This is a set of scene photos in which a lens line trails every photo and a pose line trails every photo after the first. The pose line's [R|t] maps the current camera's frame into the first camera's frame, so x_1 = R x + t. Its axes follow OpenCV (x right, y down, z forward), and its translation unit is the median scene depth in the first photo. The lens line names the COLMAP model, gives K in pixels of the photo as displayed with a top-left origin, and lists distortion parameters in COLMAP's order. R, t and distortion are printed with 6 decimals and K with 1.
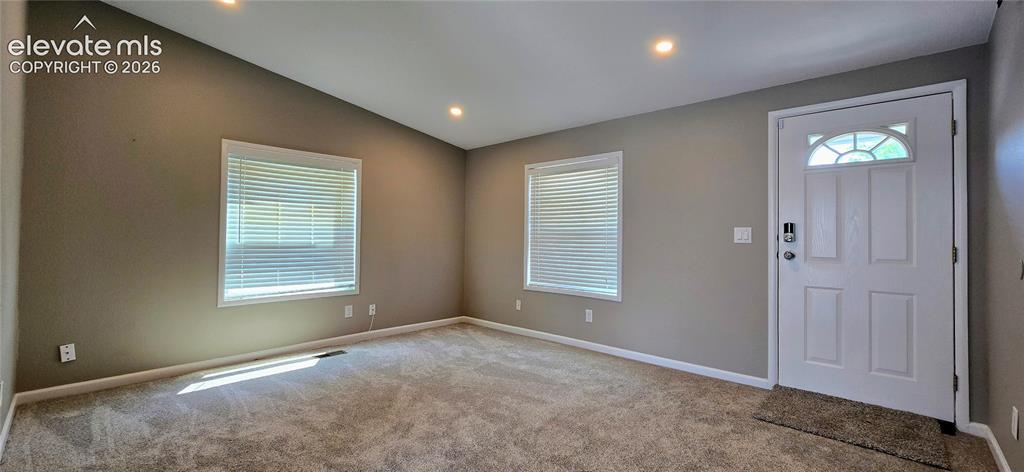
lens RADIAL K [[429.2, 0, 518.0], [0, 429.2, 230.7], [0, 0, 1]] dist [-0.000801, -0.000754]
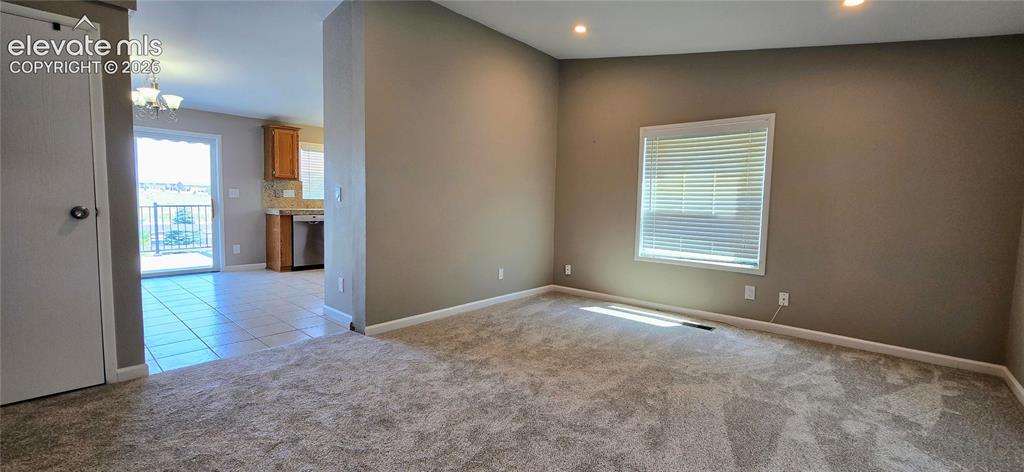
lens RADIAL K [[429.2, 0, 514.1], [0, 429.2, 234.4], [0, 0, 1]] dist [-0.000801, -0.000754]
pose [[0.001175, 0.074214, -0.997242, 0.533819], [-0.003588, 0.997236, 0.074210, 0.005555], [0.999993, 0.003491, 0.001438, 0.576595]]
